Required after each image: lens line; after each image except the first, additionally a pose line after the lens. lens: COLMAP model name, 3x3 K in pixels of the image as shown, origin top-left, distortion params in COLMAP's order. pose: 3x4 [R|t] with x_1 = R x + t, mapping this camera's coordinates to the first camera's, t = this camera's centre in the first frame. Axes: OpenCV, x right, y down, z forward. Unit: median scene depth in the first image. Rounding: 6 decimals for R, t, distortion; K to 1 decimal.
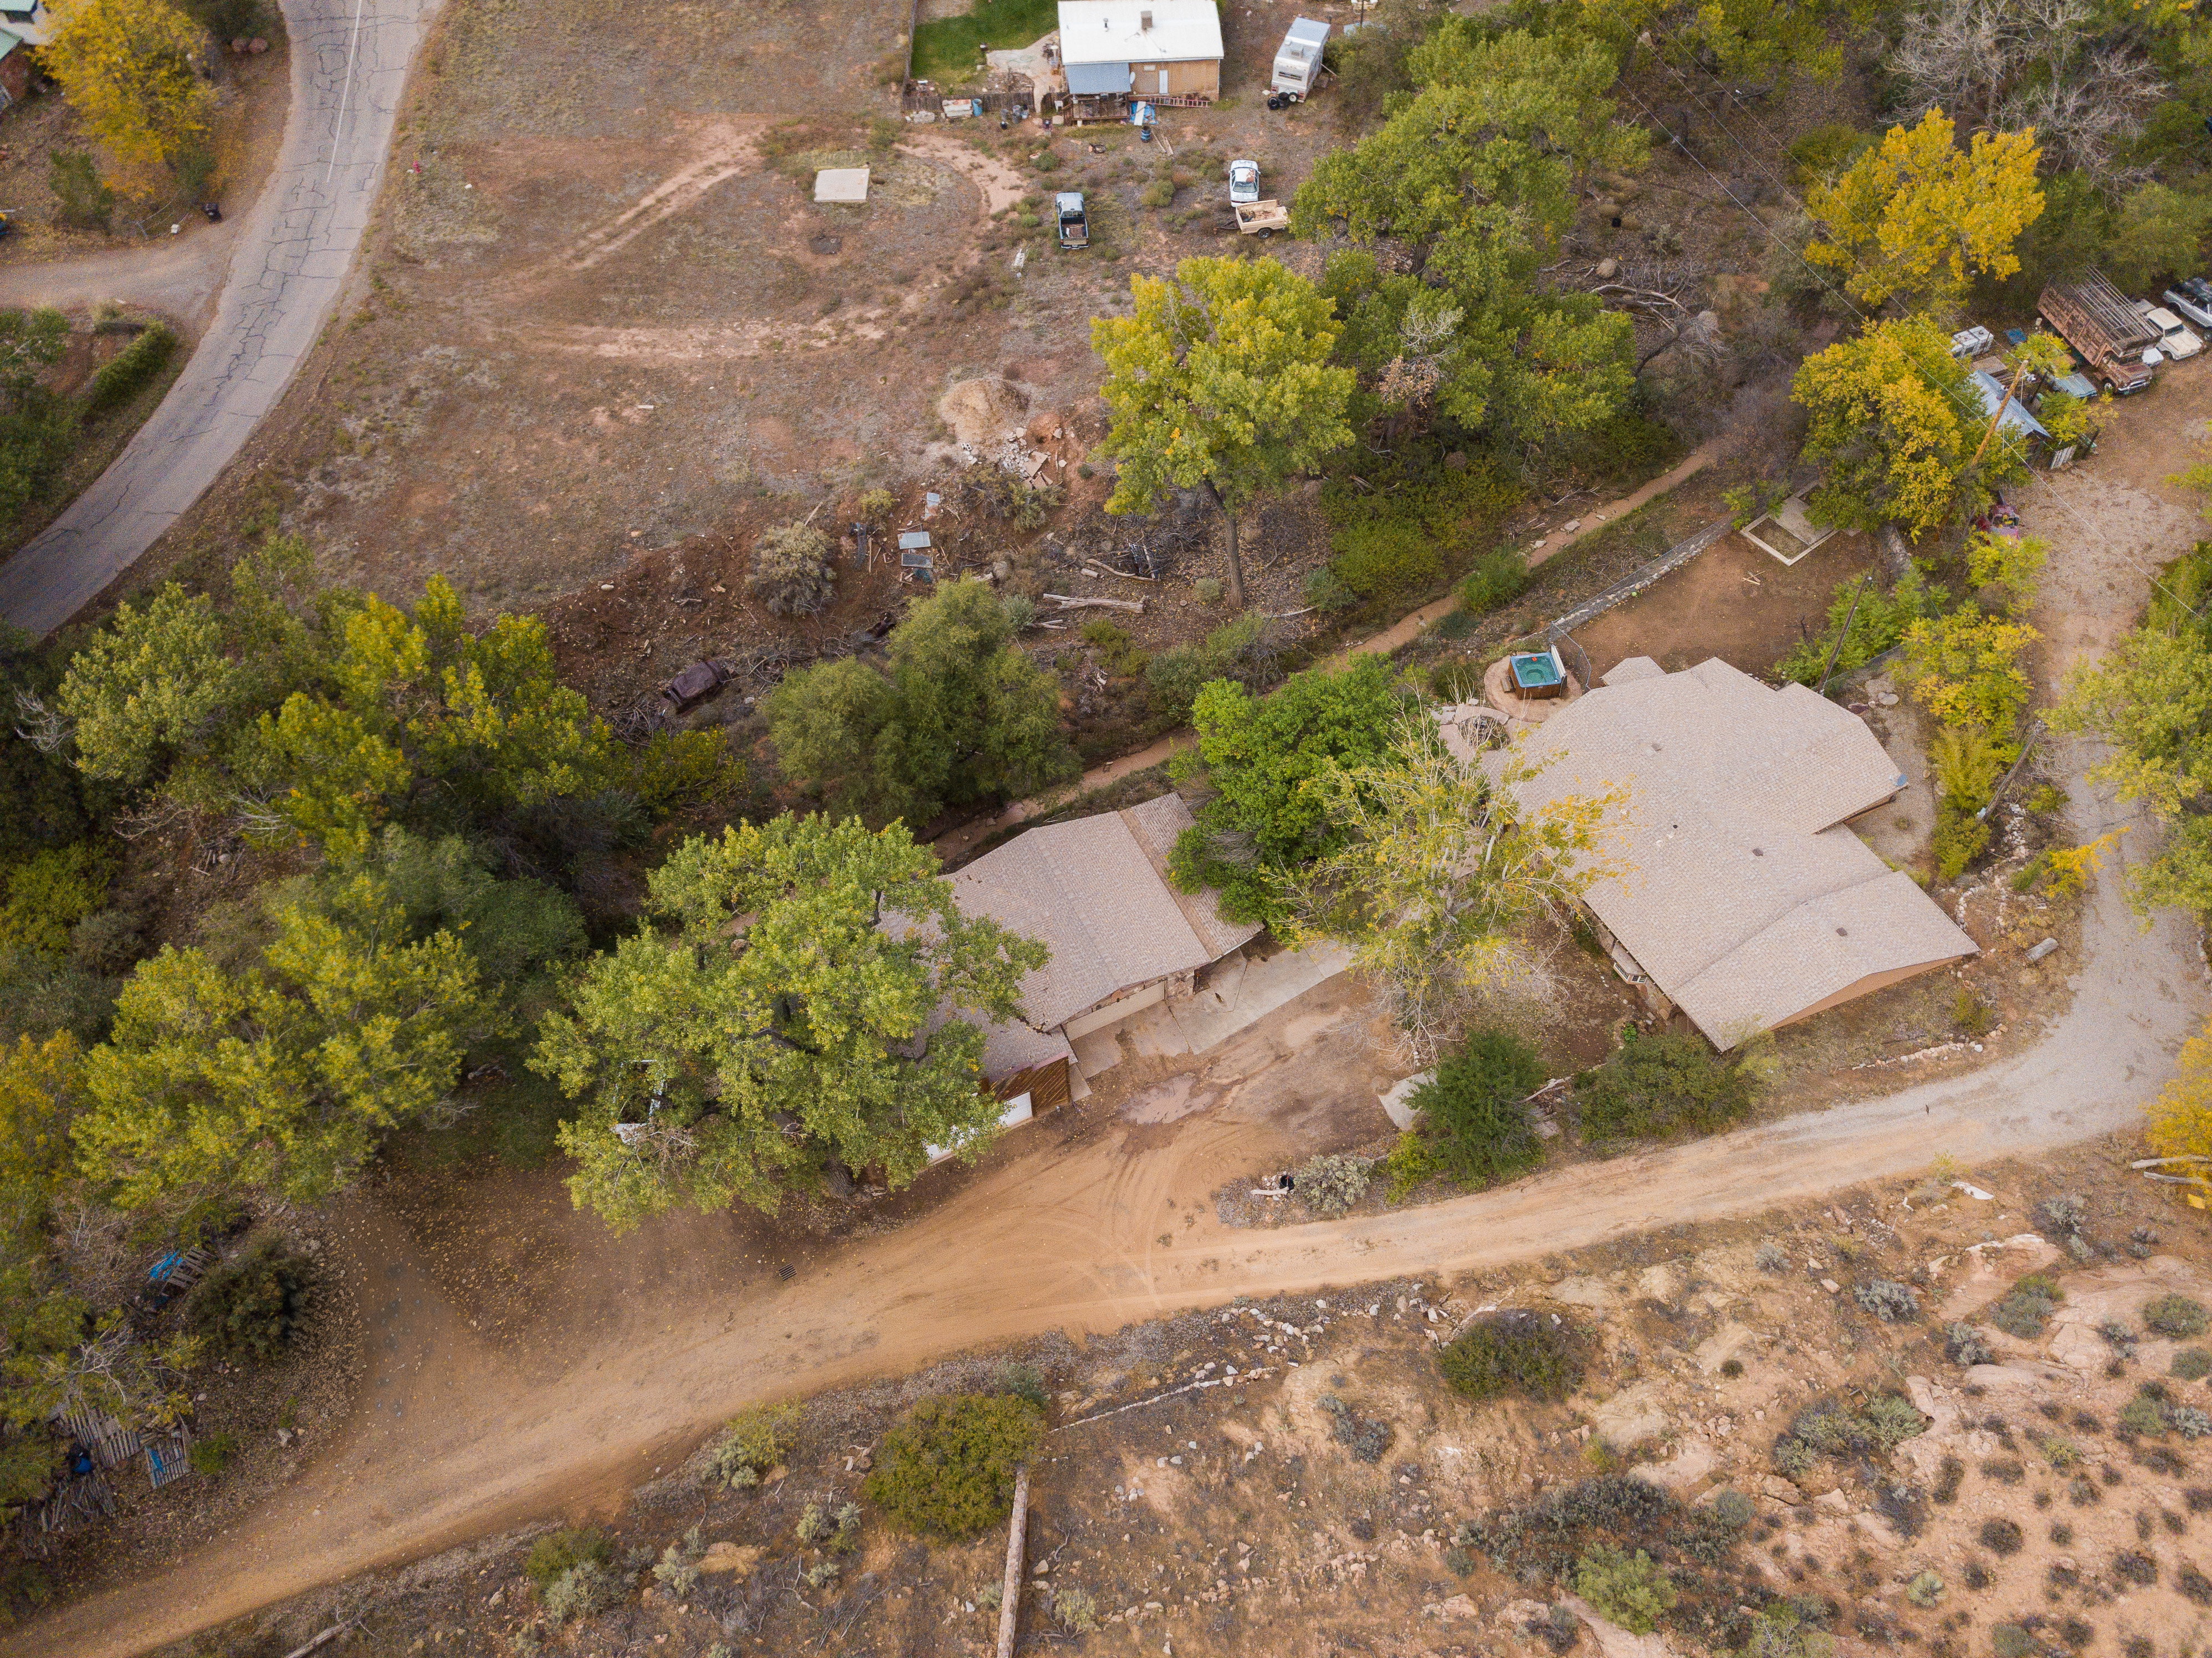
lens RADIAL K [[1705.3, 0, 1120.5], [0, 1705.3, 834.0], [0, 0, 1]] dist [0.006295, -0.000806]
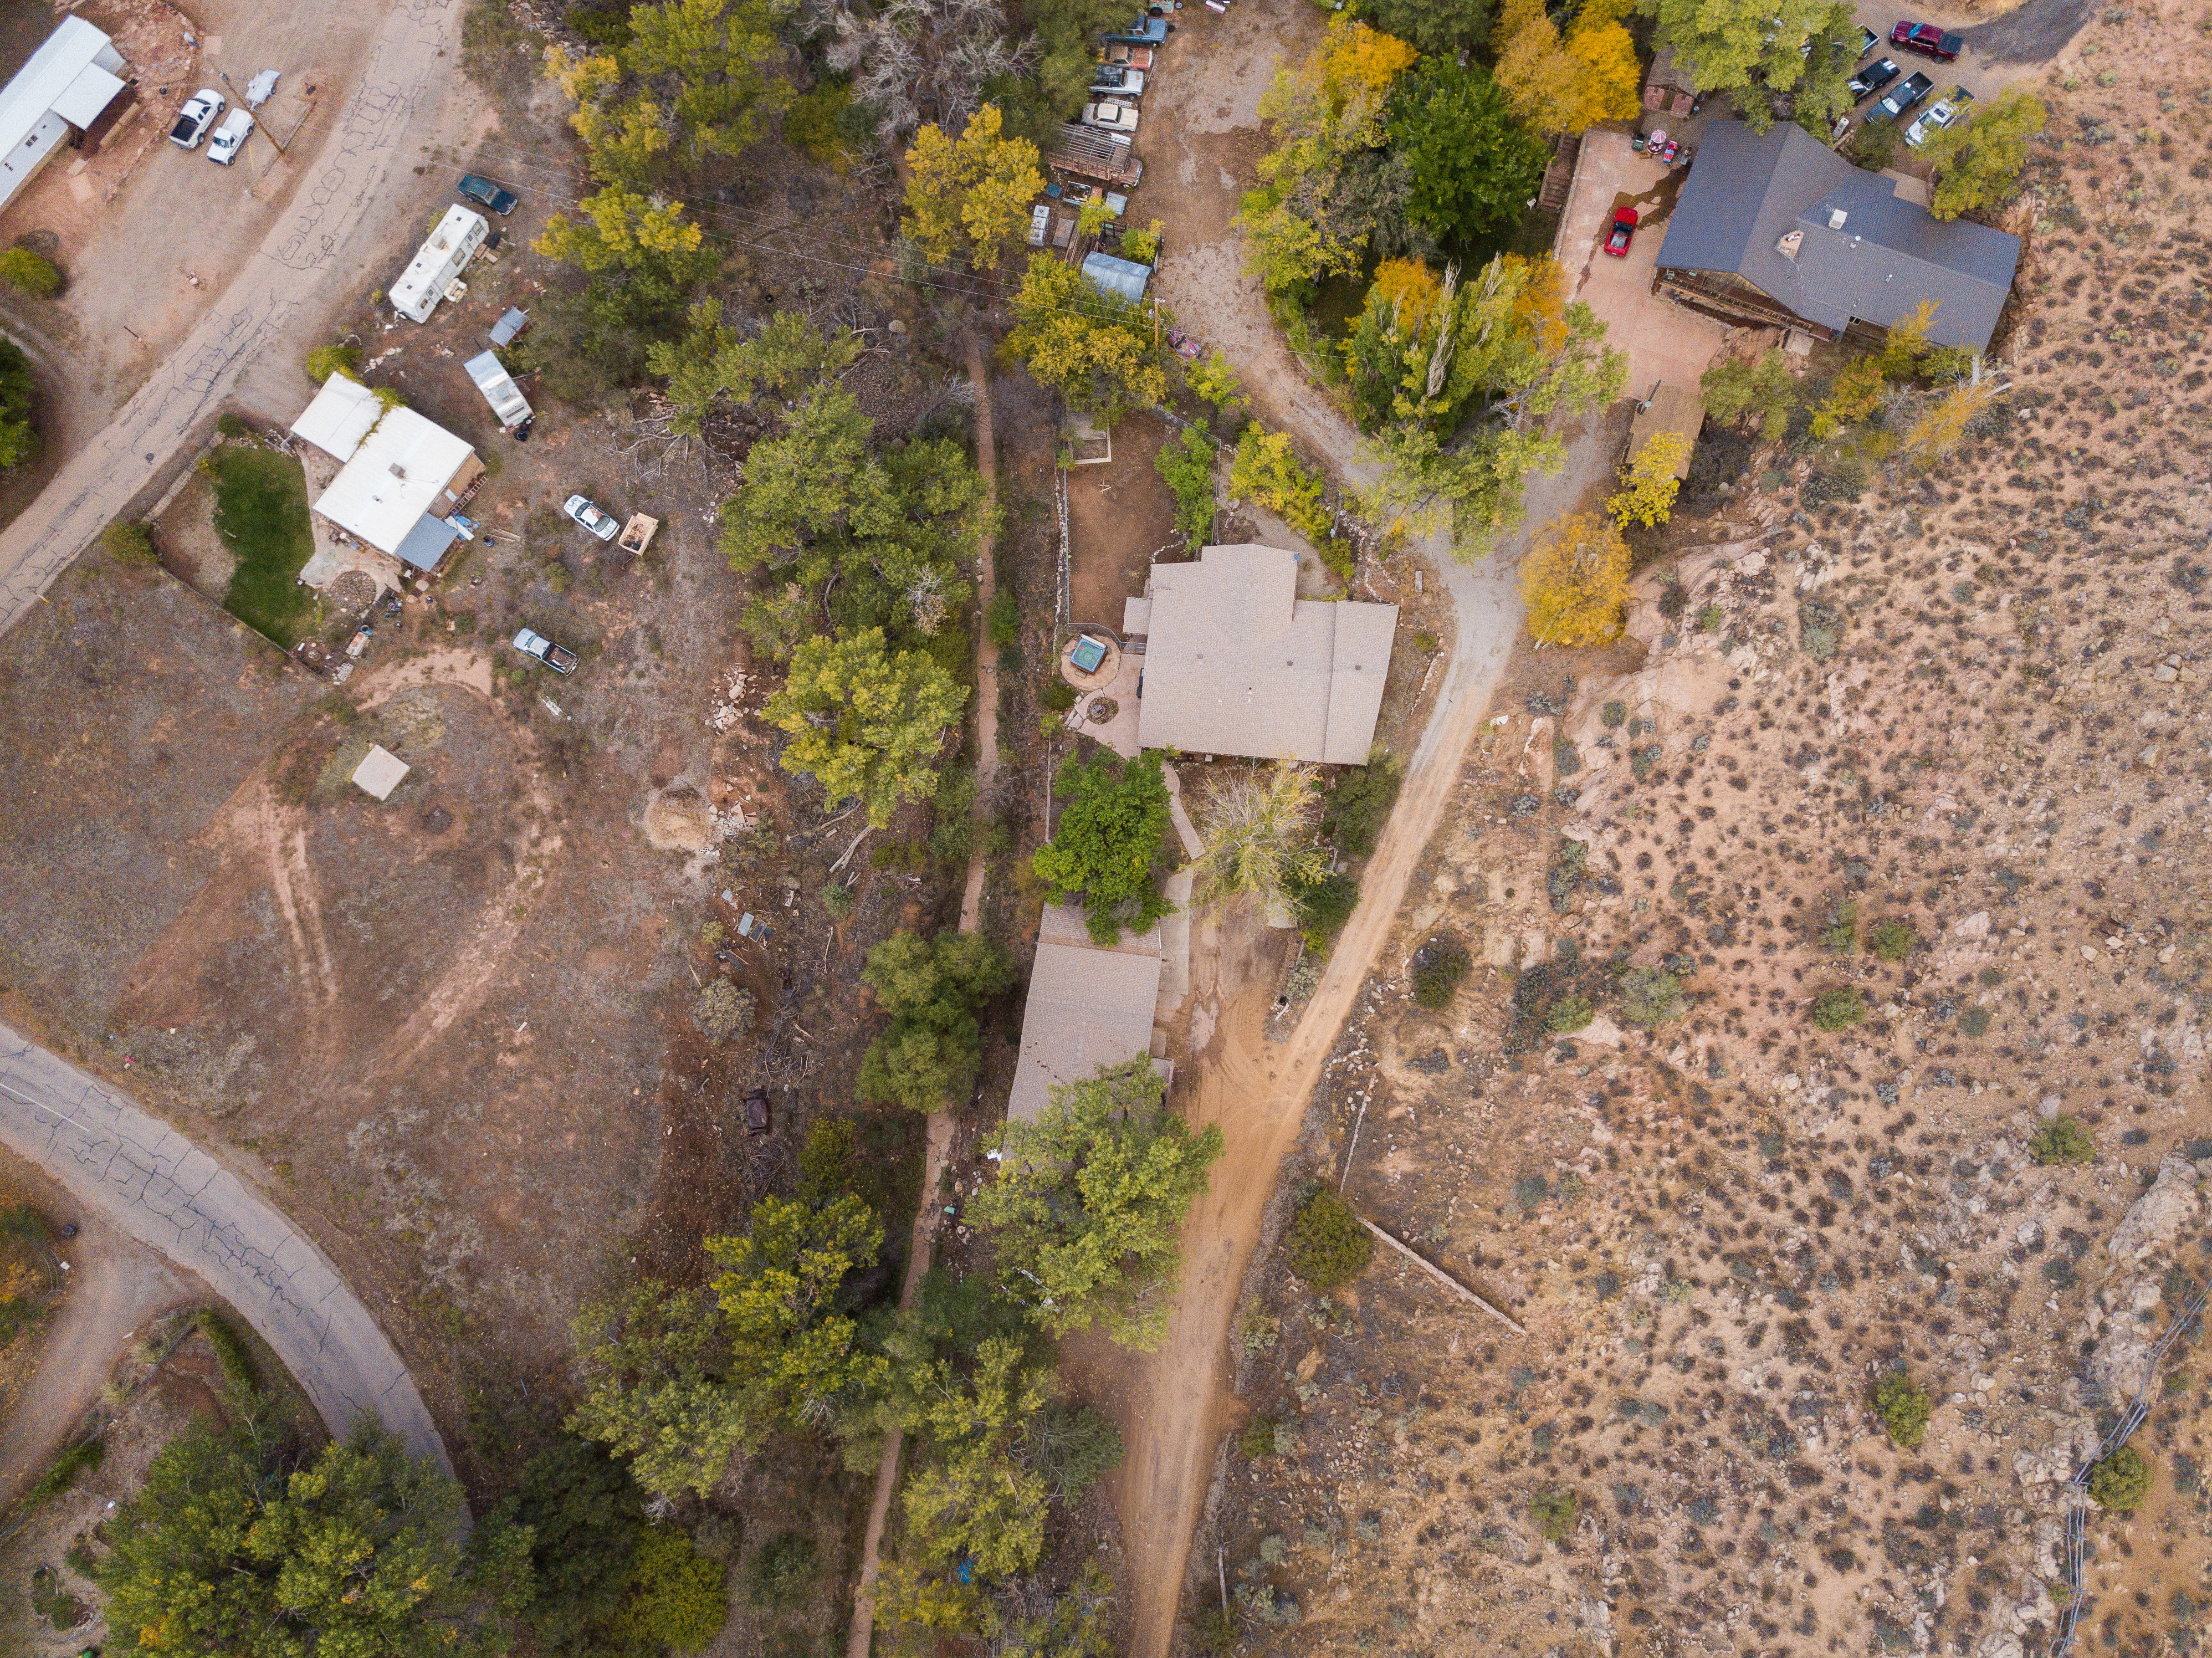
lens RADIAL K [[1705.3, 0, 1120.5], [0, 1705.3, 834.0], [0, 0, 1]] dist [0.006295, -0.000806]
pose [[0.563182, -0.800685, 0.204279, -0.222676], [0.666488, 0.586281, 0.460509, -0.834746], [-0.488488, -0.123201, 0.863829, -0.440181]]
